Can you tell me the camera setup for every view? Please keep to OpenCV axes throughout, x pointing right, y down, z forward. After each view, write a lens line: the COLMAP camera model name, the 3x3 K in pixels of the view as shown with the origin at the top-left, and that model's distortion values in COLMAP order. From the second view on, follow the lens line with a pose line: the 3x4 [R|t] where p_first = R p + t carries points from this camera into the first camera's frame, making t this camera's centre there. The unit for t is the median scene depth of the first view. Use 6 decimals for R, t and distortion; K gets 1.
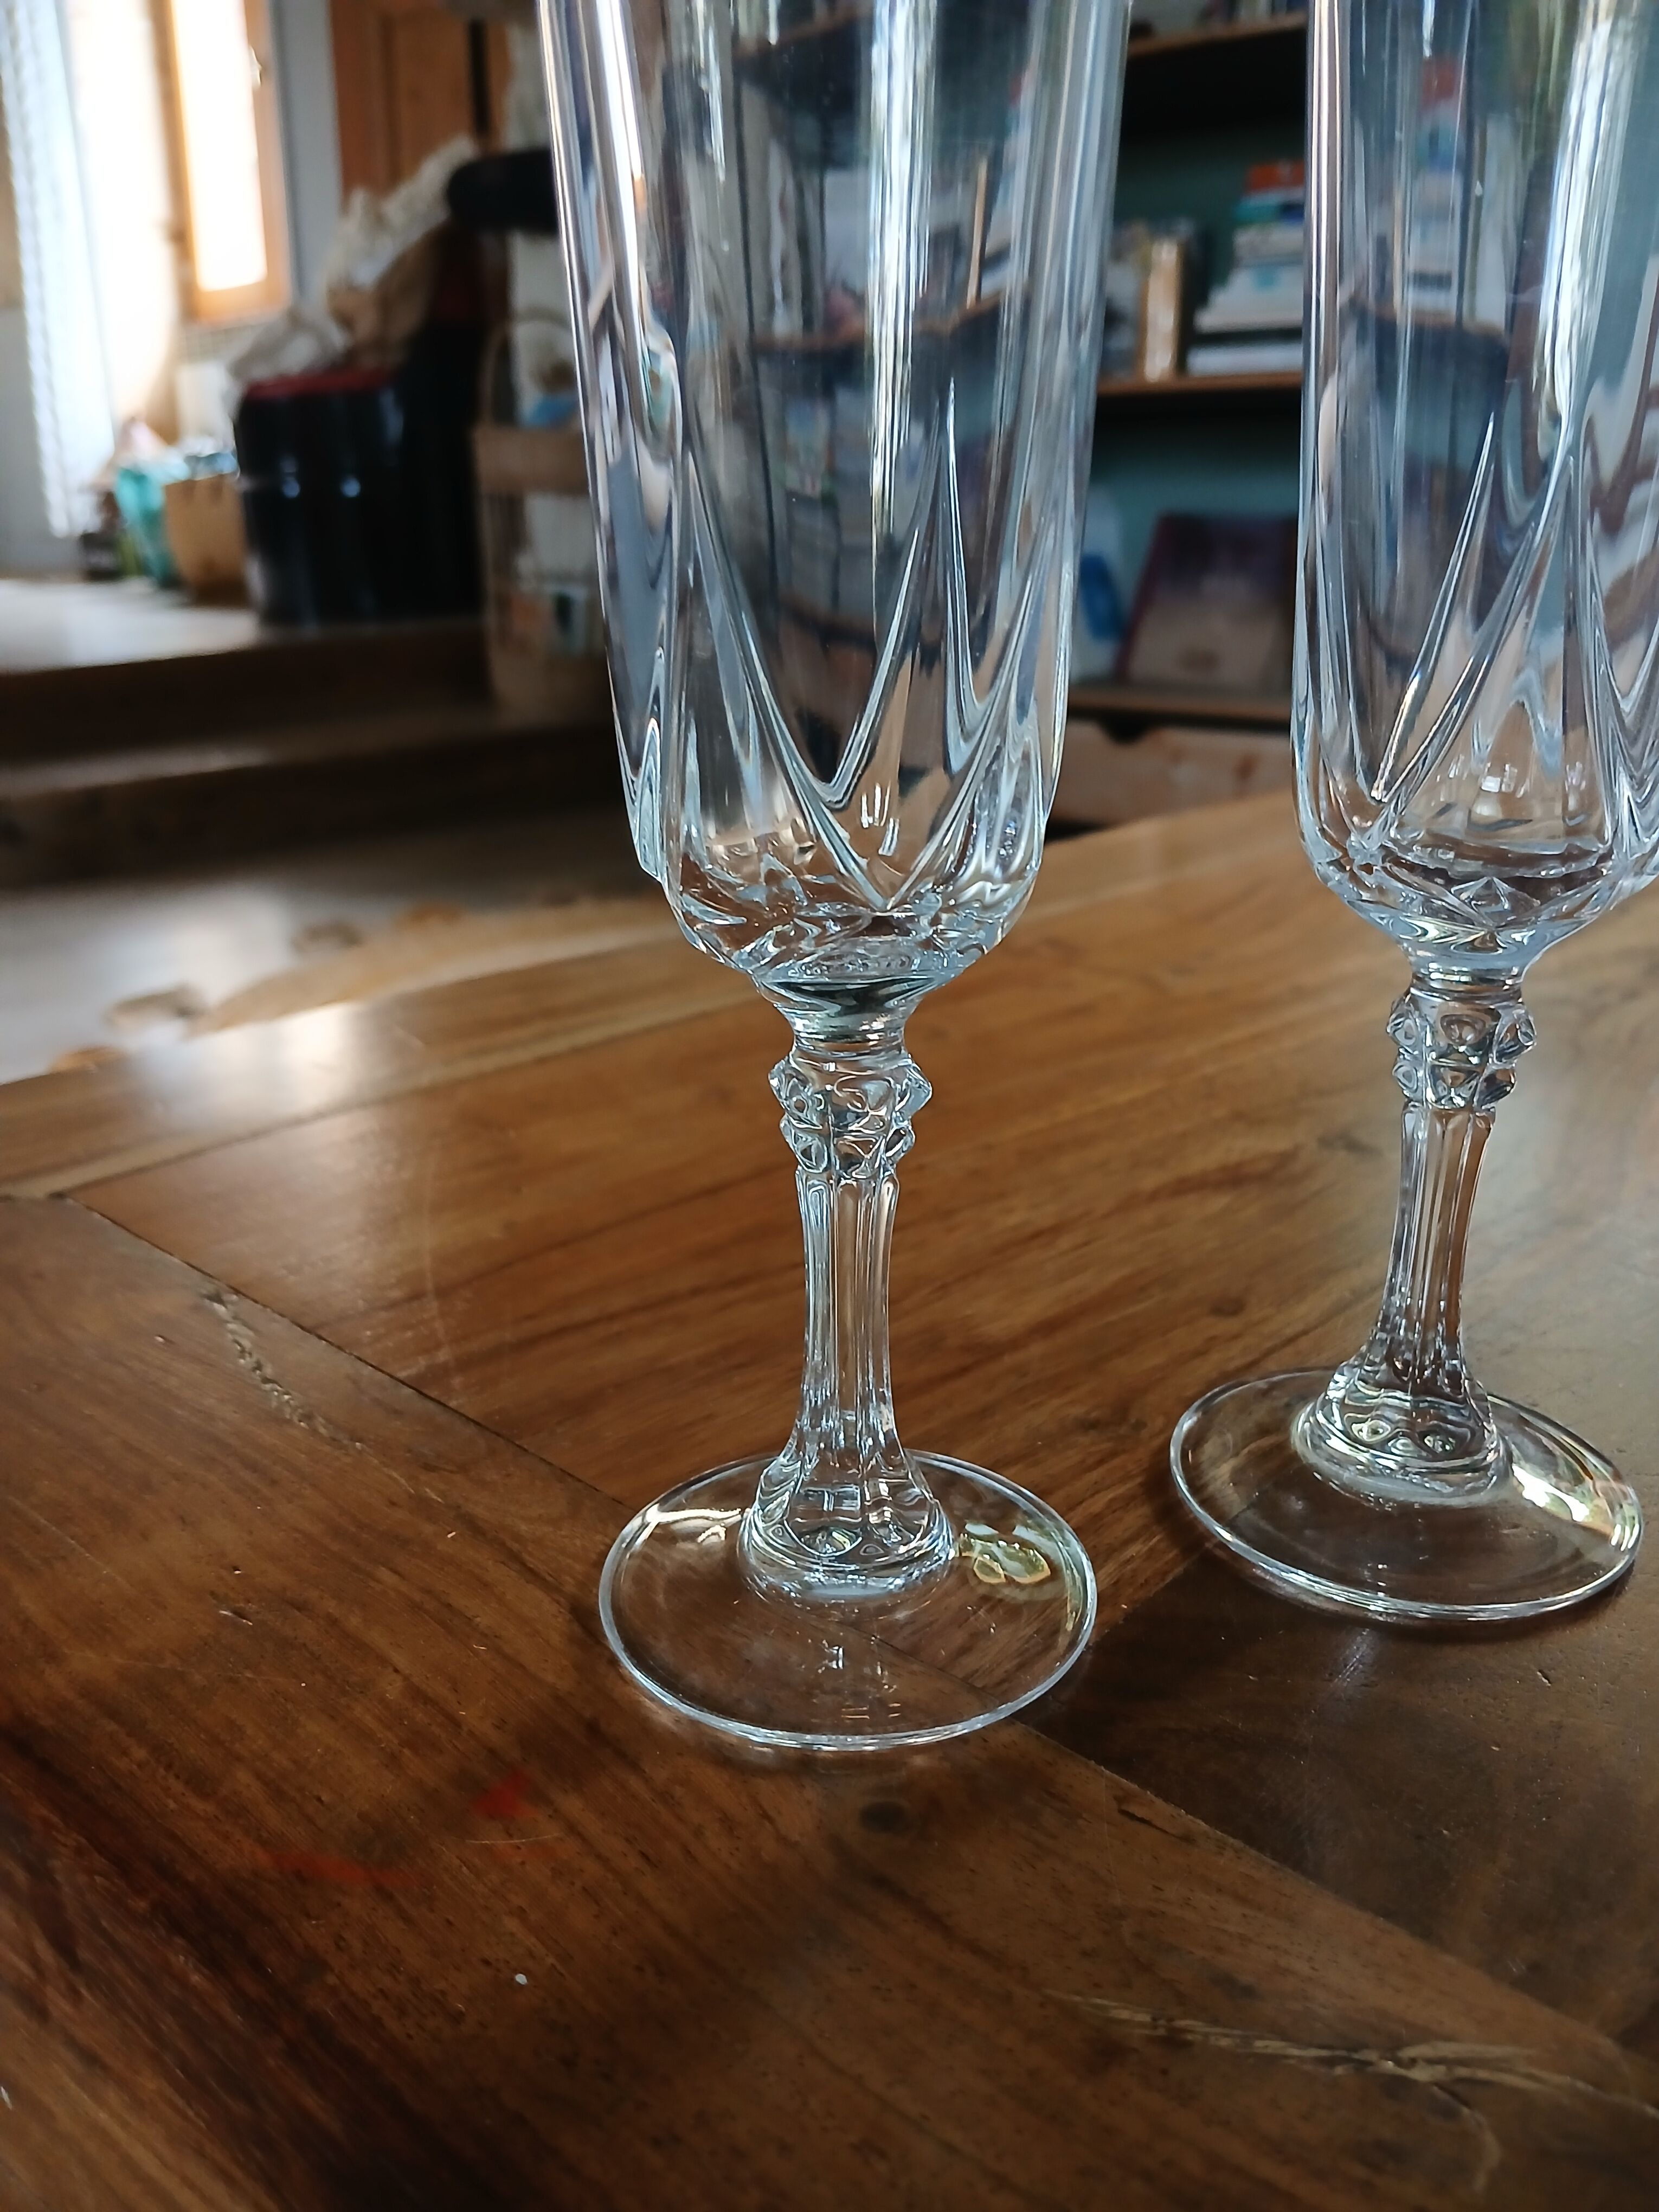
lens RADIAL K [[1746.8, 0, 829.5], [0, 1746.8, 1106.0], [0, 0, 1]] dist [0.042885, -0.155927]
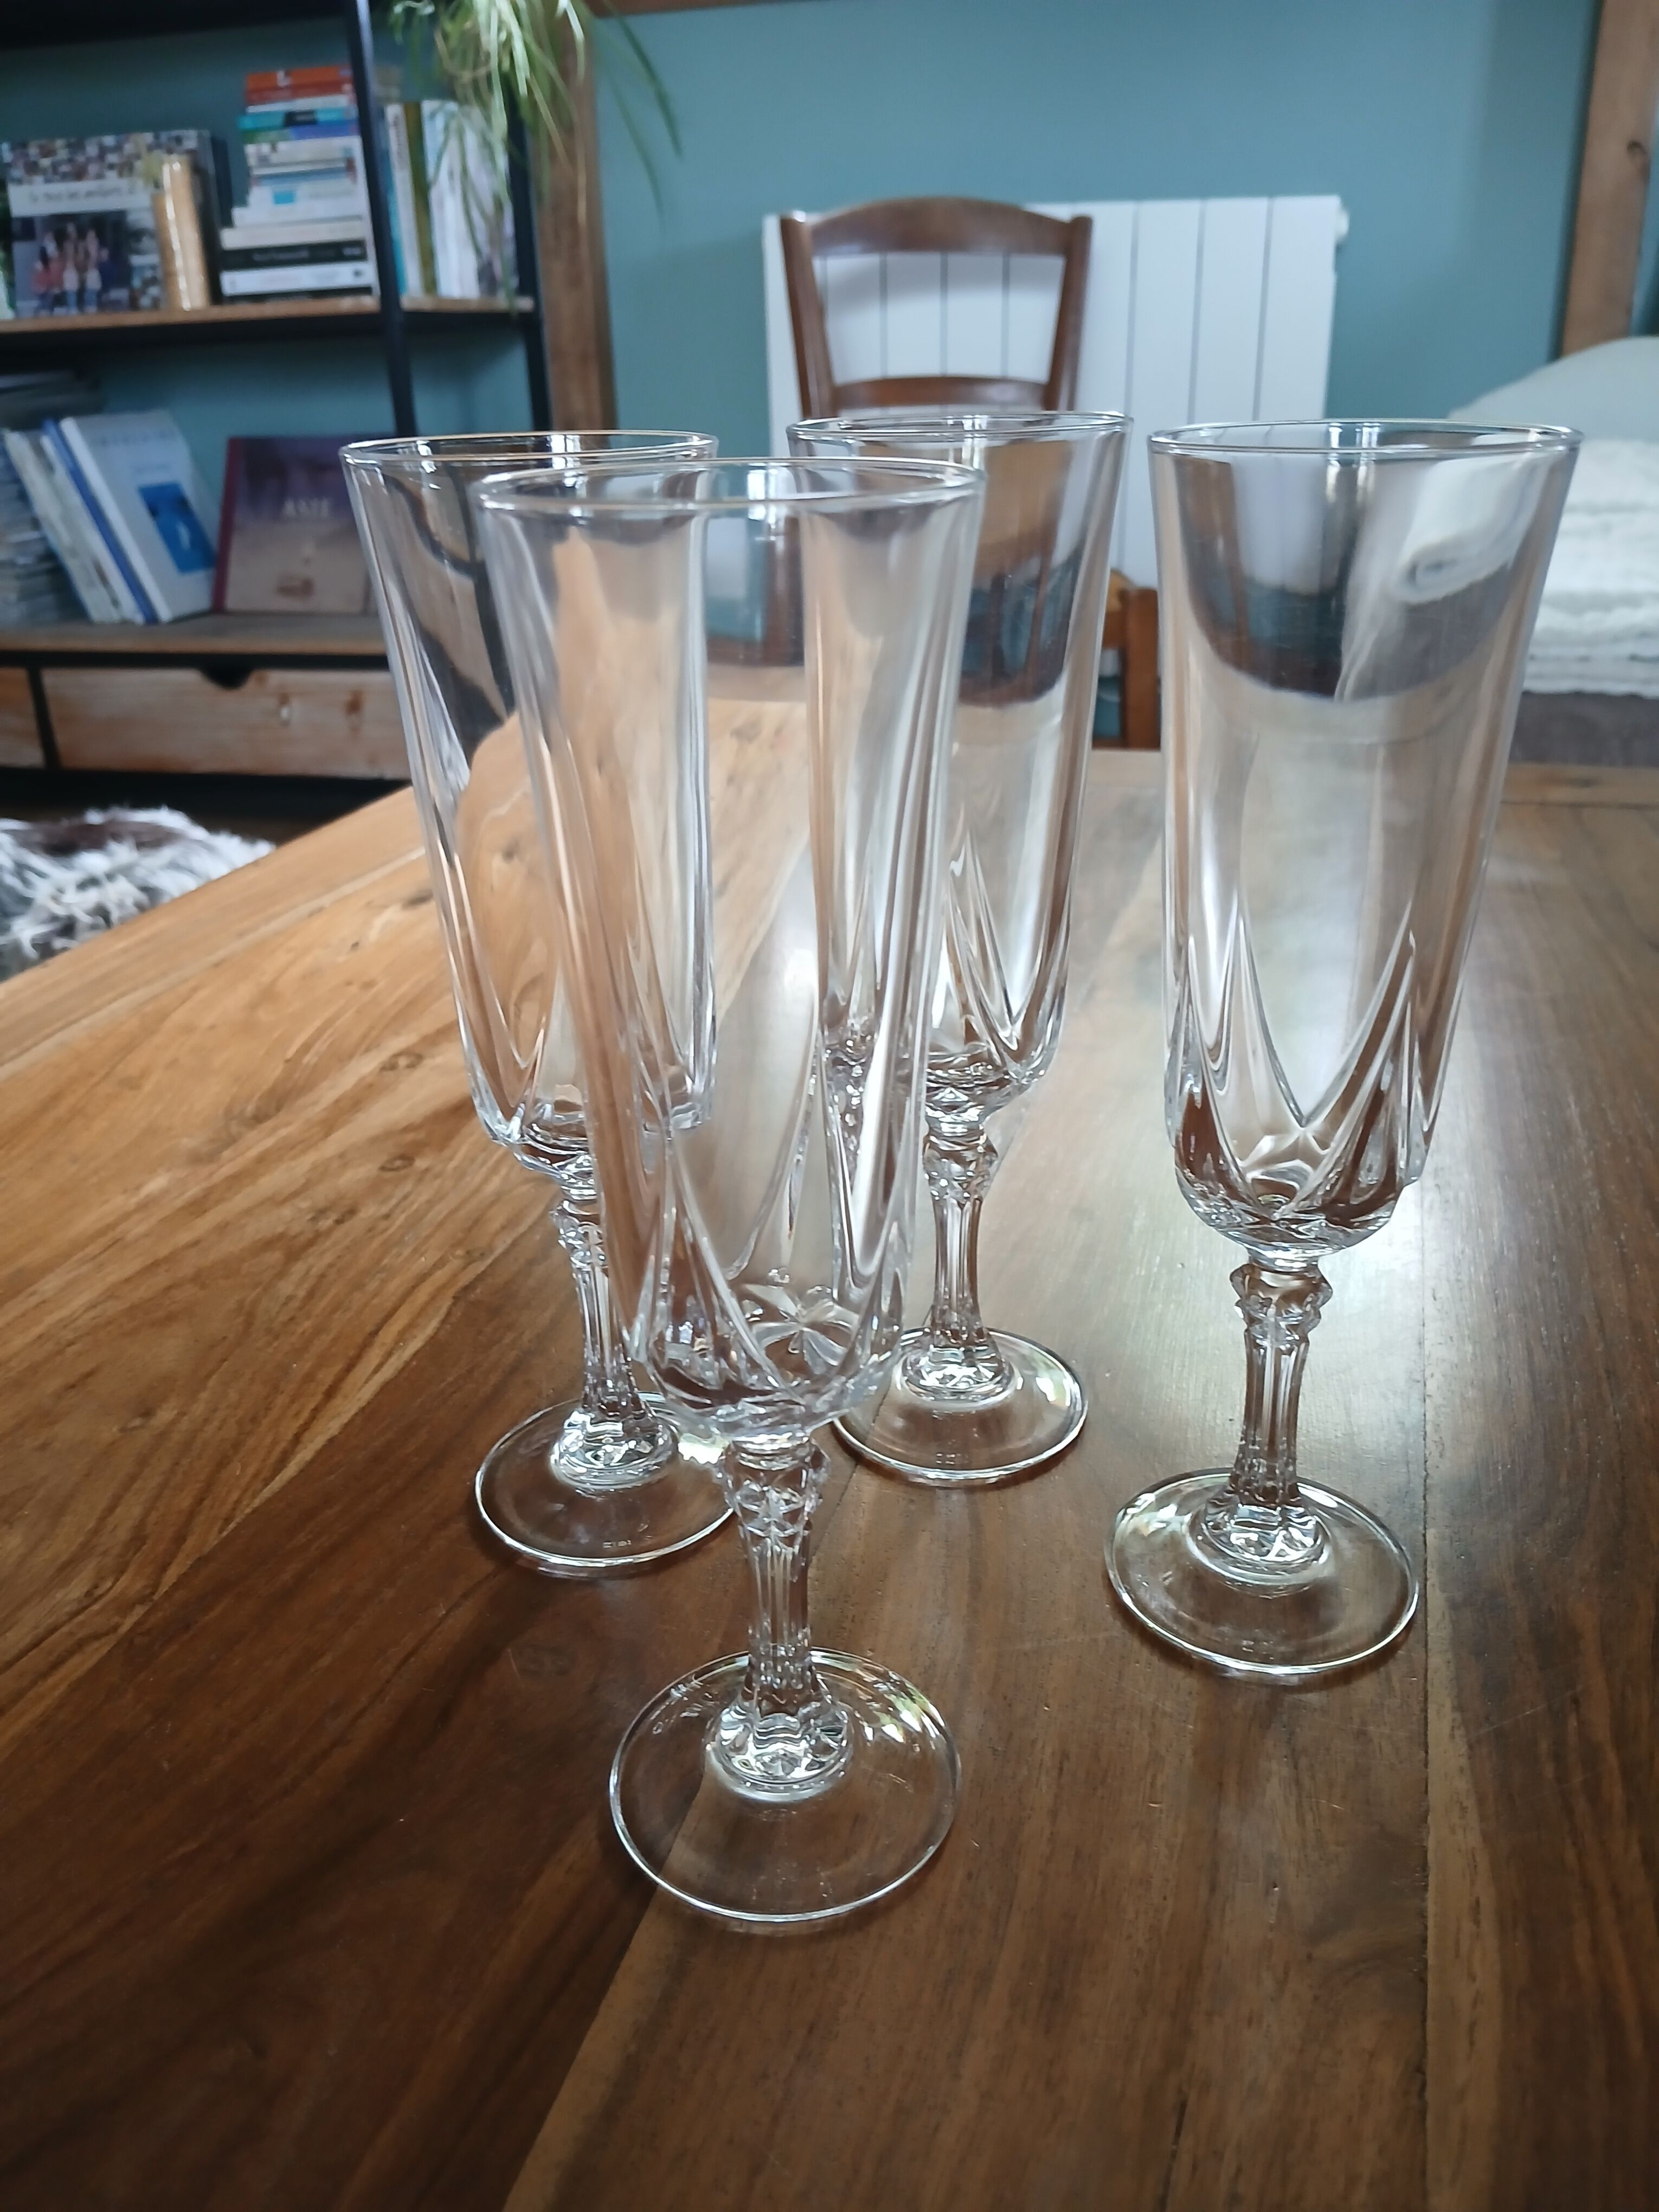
lens RADIAL K [[1731.8, 0, 823.1], [0, 1731.8, 1106.8], [0, 0, 1]] dist [0.061568, -0.160592]
pose [[0.906398, -0.198707, 0.372771, 0.829361], [0.168360, 0.979270, 0.112633, -0.492396], [-0.387425, -0.039331, 0.921062, -0.203224]]
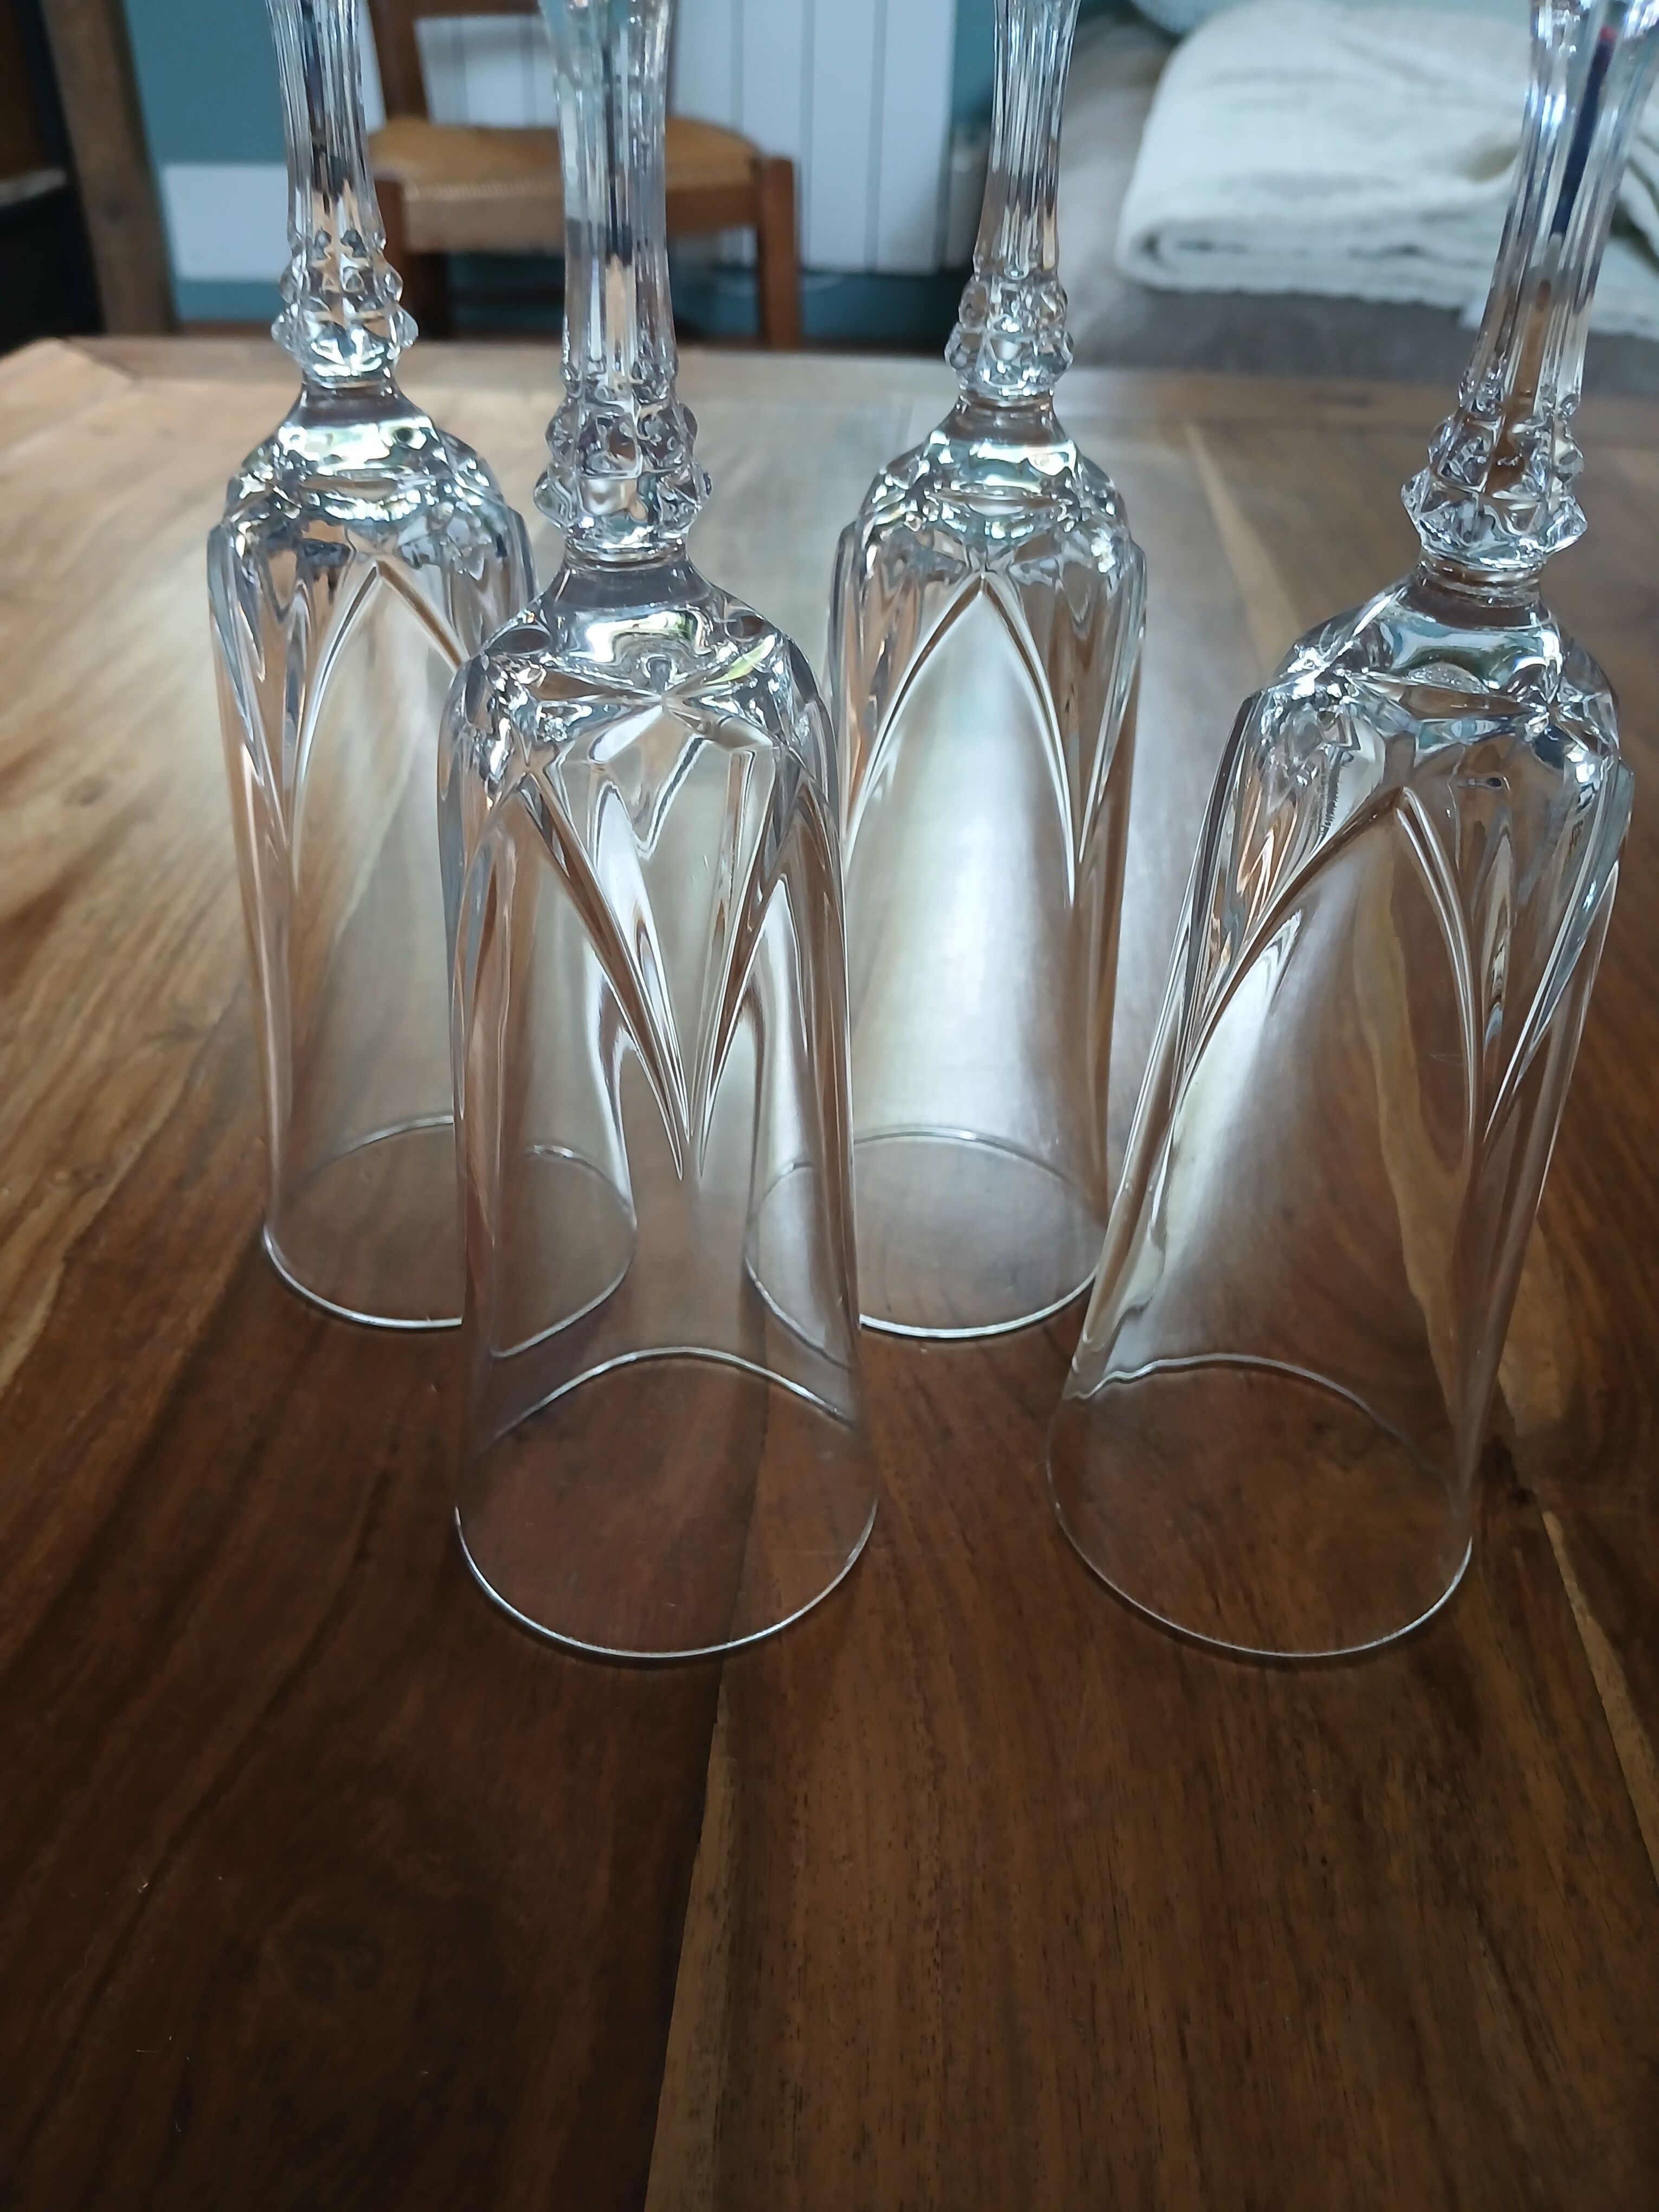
lens RADIAL K [[1756.1, 0, 830.1], [0, 1756.1, 1114.2], [0, 0, 1]] dist [0.055132, -0.188048]
pose [[0.789303, -0.347462, 0.506232, 0.989295], [0.180871, 0.919470, 0.349085, -0.598807], [-0.586759, -0.183971, 0.788586, 0.534618]]
